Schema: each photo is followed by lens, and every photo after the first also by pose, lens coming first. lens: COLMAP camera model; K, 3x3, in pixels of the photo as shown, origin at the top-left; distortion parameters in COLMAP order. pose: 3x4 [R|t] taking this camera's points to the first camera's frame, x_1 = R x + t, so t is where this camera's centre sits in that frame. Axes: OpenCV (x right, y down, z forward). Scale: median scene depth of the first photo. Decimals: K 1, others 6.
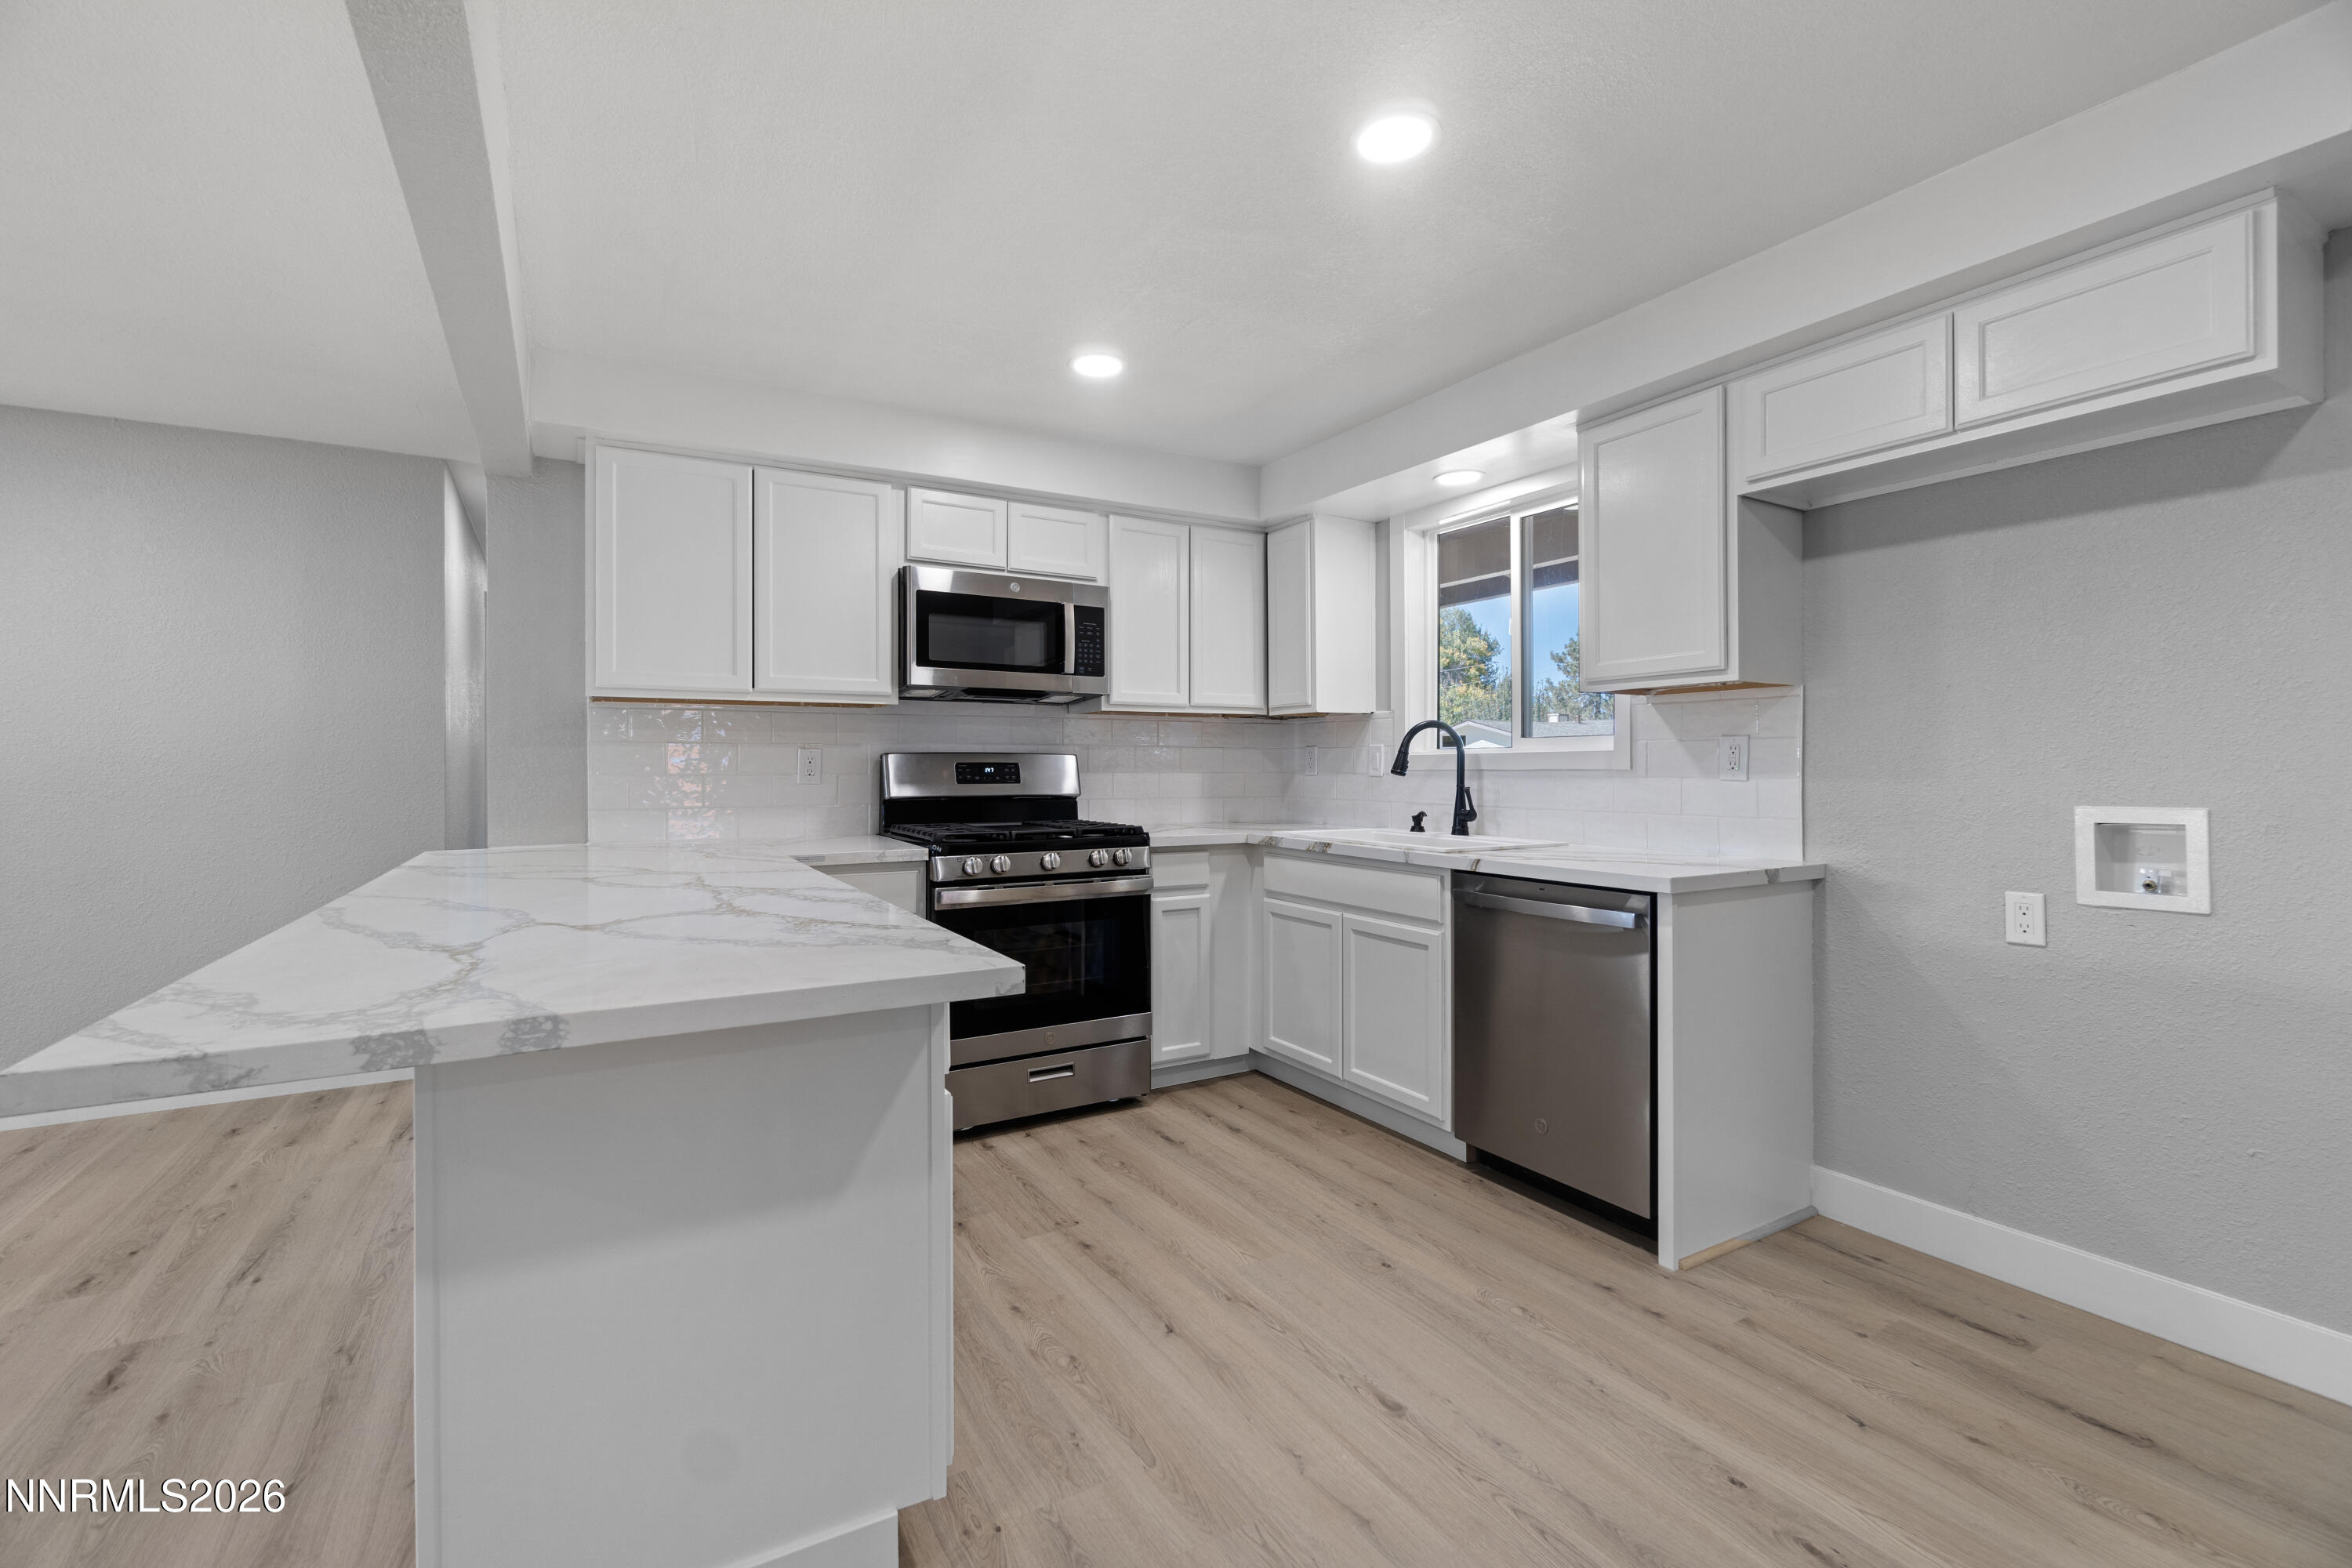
lens RADIAL K [[1012.6, 0, 1171.1], [0, 1012.6, 768.6], [0, 0, 1]] dist [-0.001171, -0.000415]
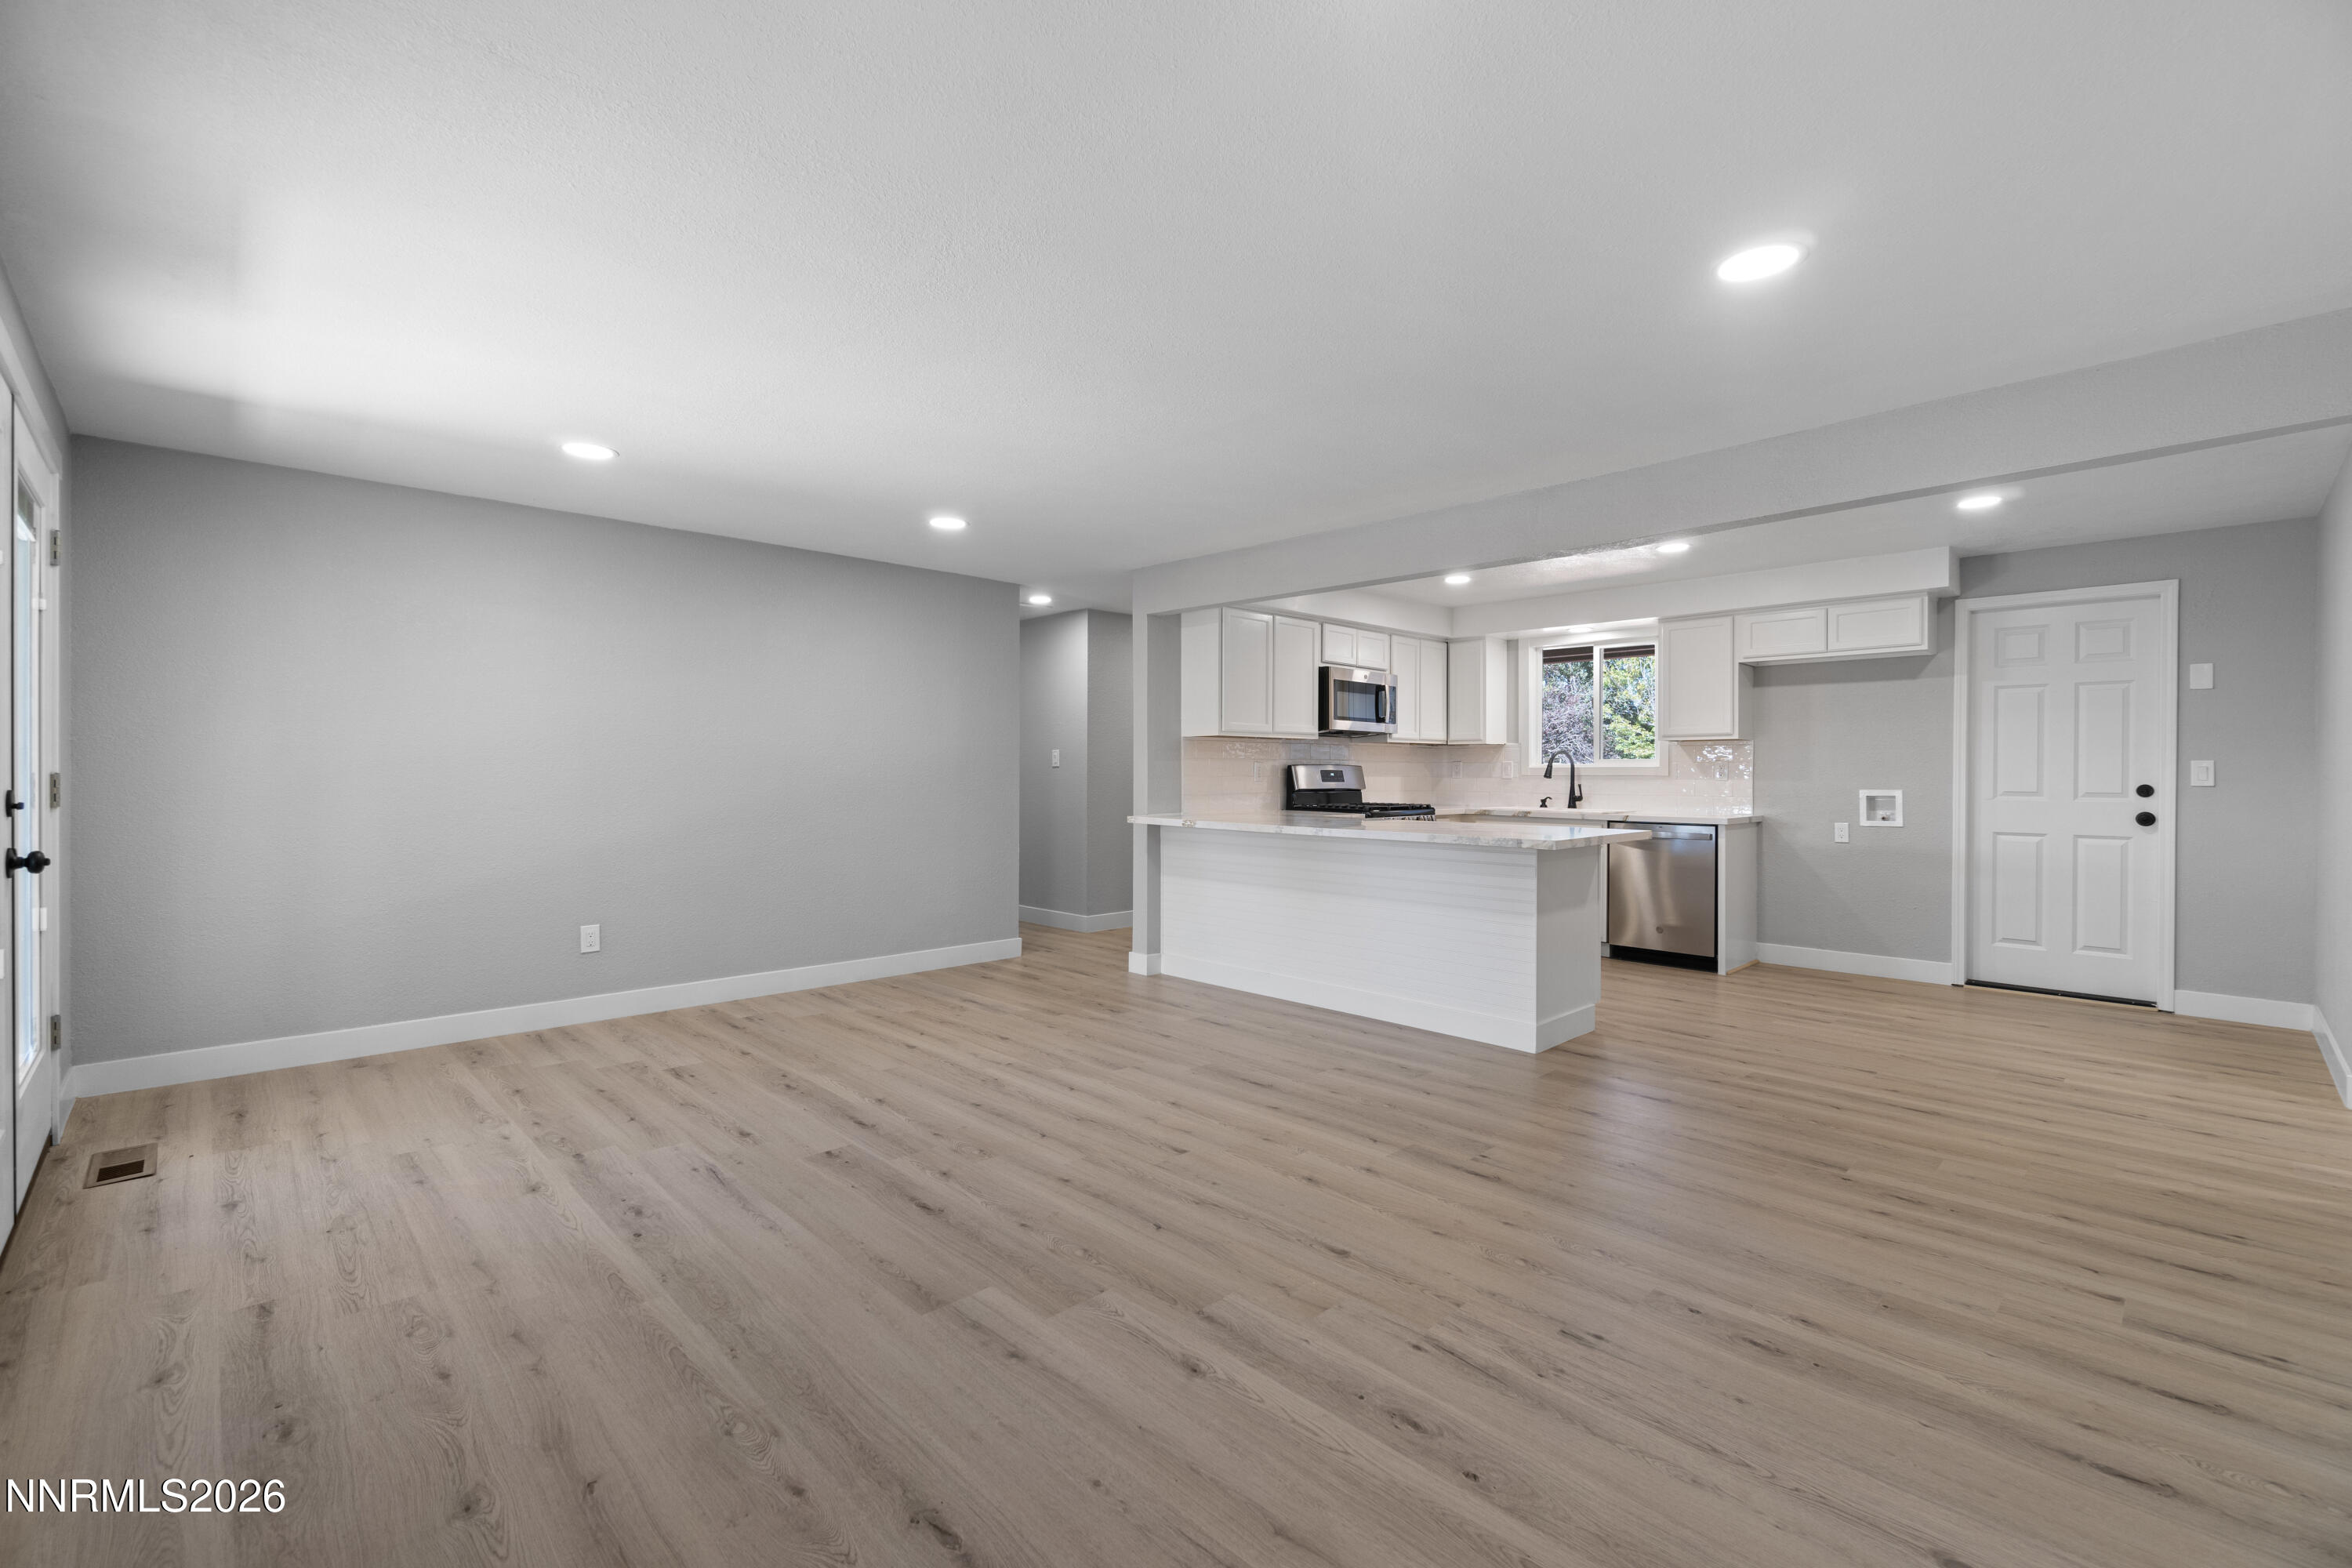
lens RADIAL K [[1012.6, 0, 1171.1], [0, 1012.6, 768.6], [0, 0, 1]] dist [-0.001171, -0.000415]
pose [[0.971003, 0.006660, 0.238975, -0.941861], [-0.005200, 0.999964, -0.006739, 0.005441], [-0.239011, 0.005301, 0.971002, -0.725227]]
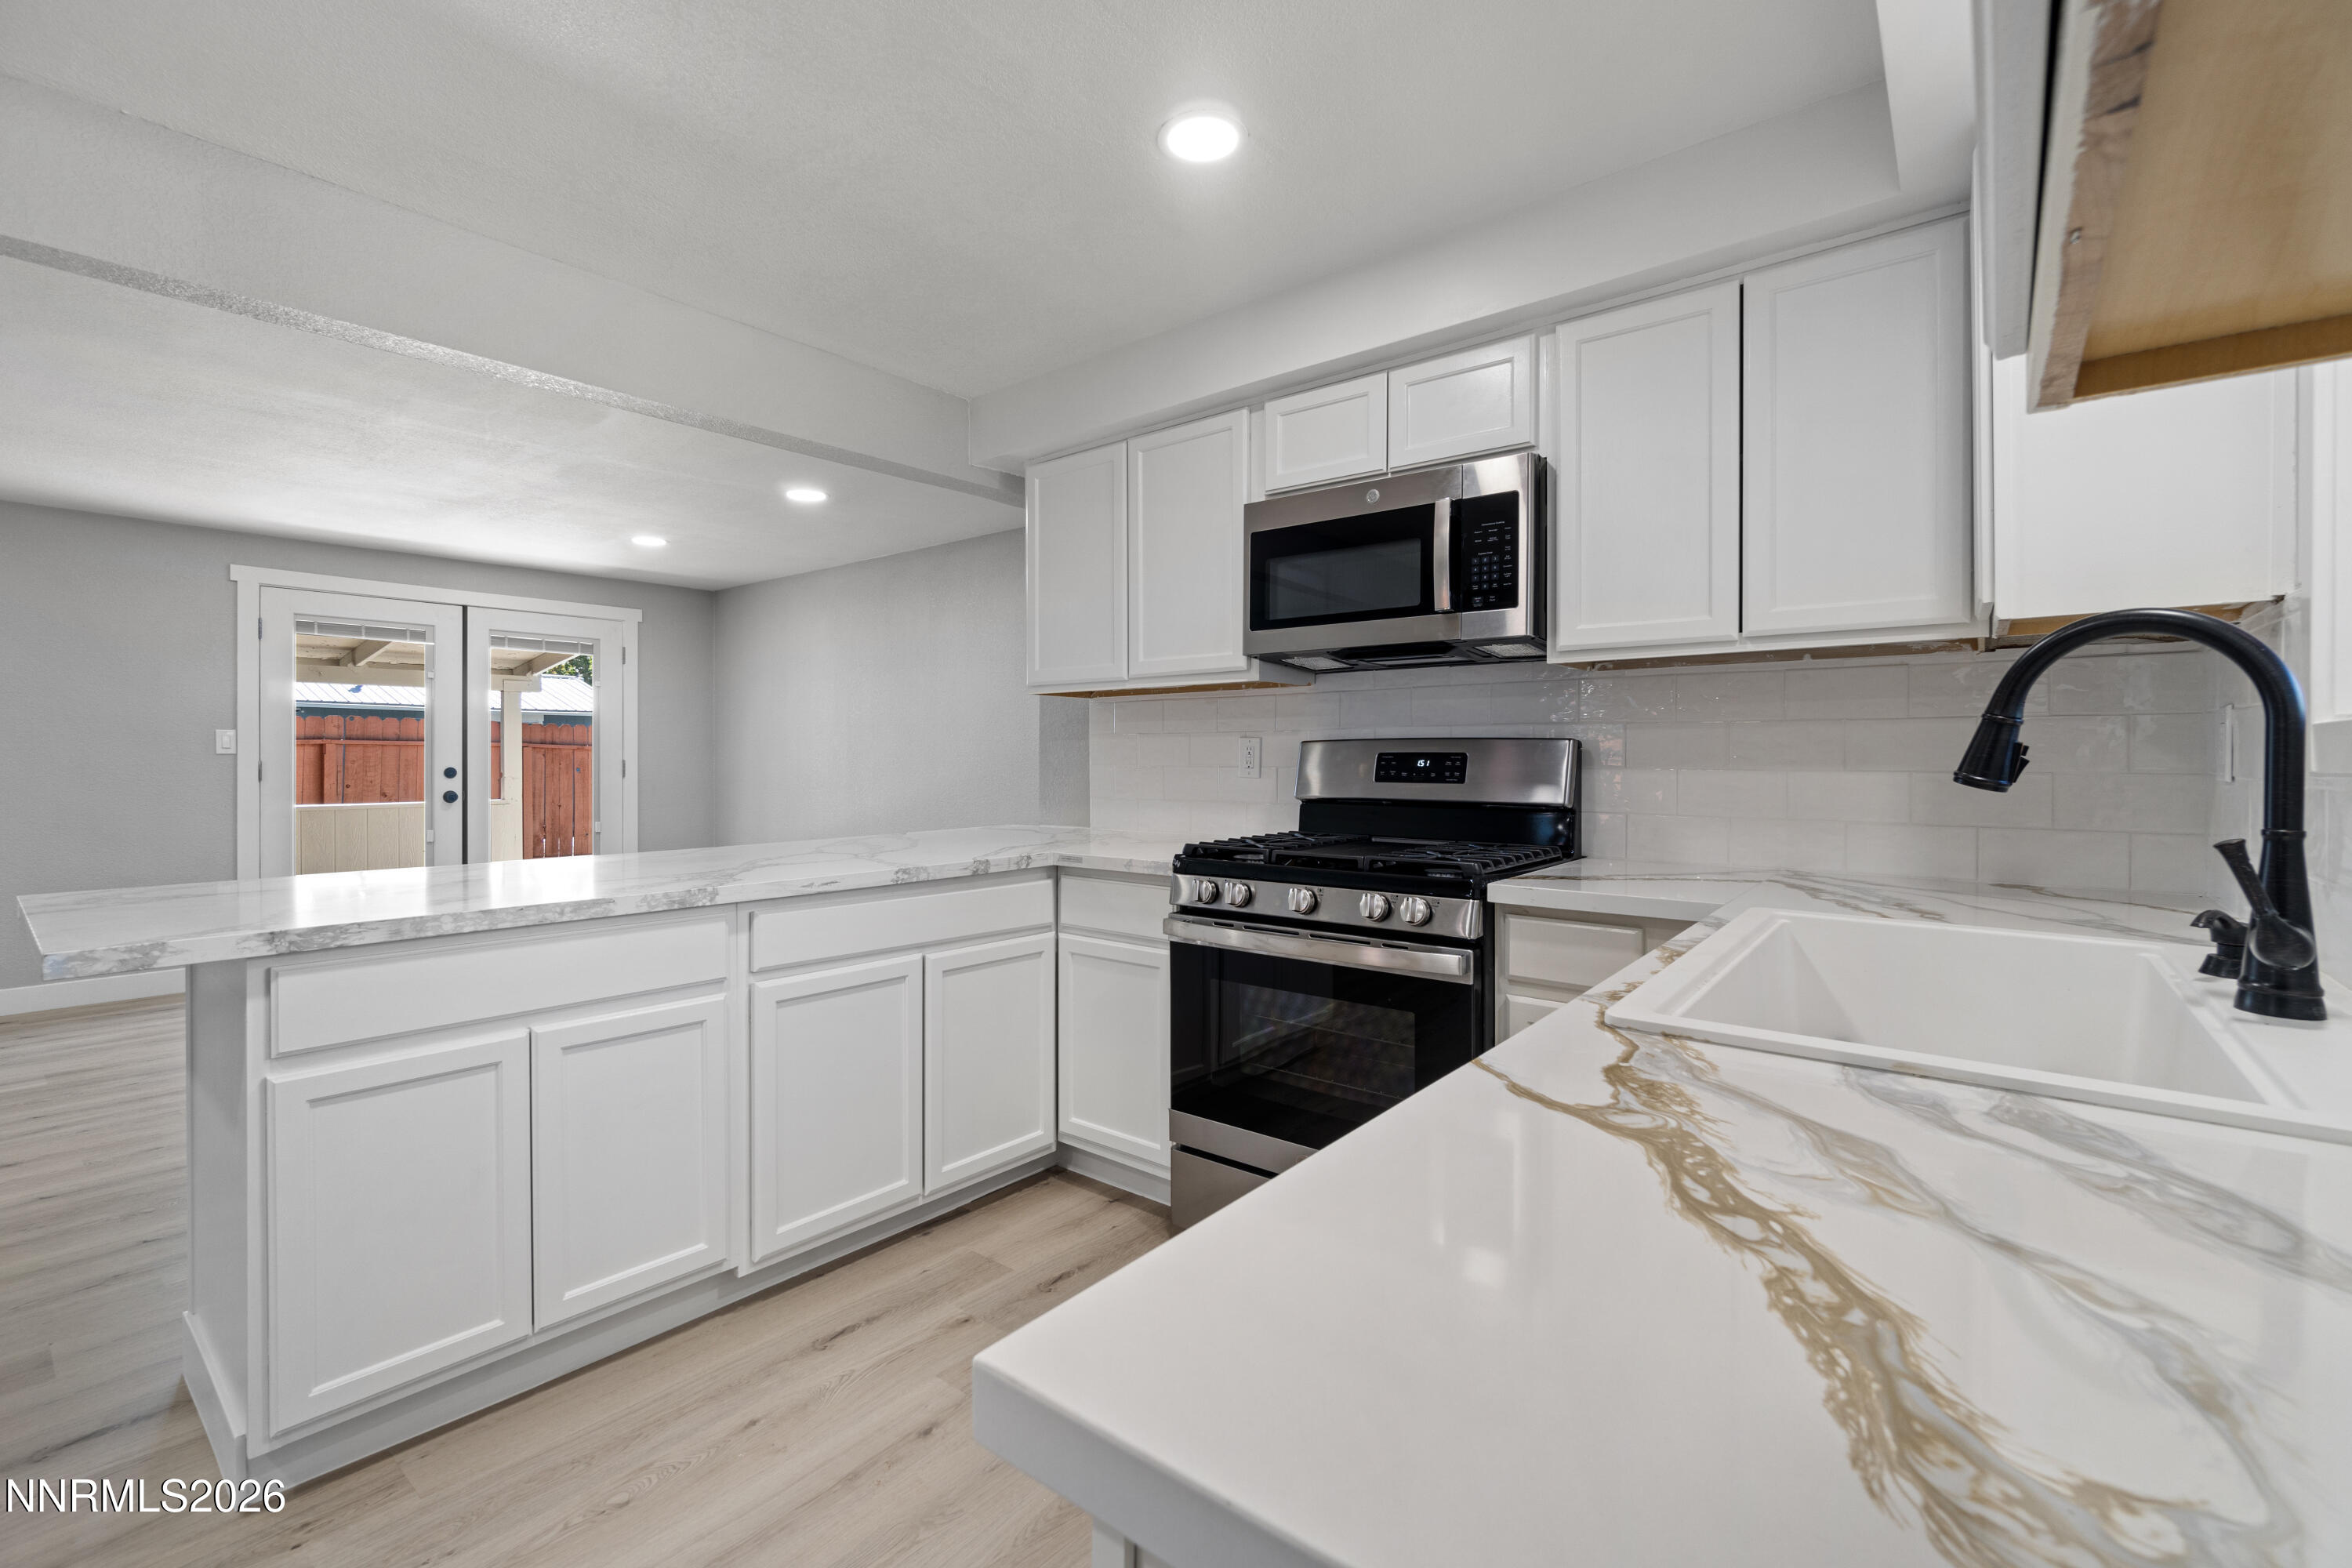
lens RADIAL K [[1012.6, 0, 1171.1], [0, 1012.6, 768.6], [0, 0, 1]] dist [-0.001171, -0.000415]
pose [[0.341459, 0.013532, -0.939799, 0.442645], [-0.002615, 0.999906, 0.013447, -0.004269], [0.939893, -0.002134, 0.341462, 0.635922]]
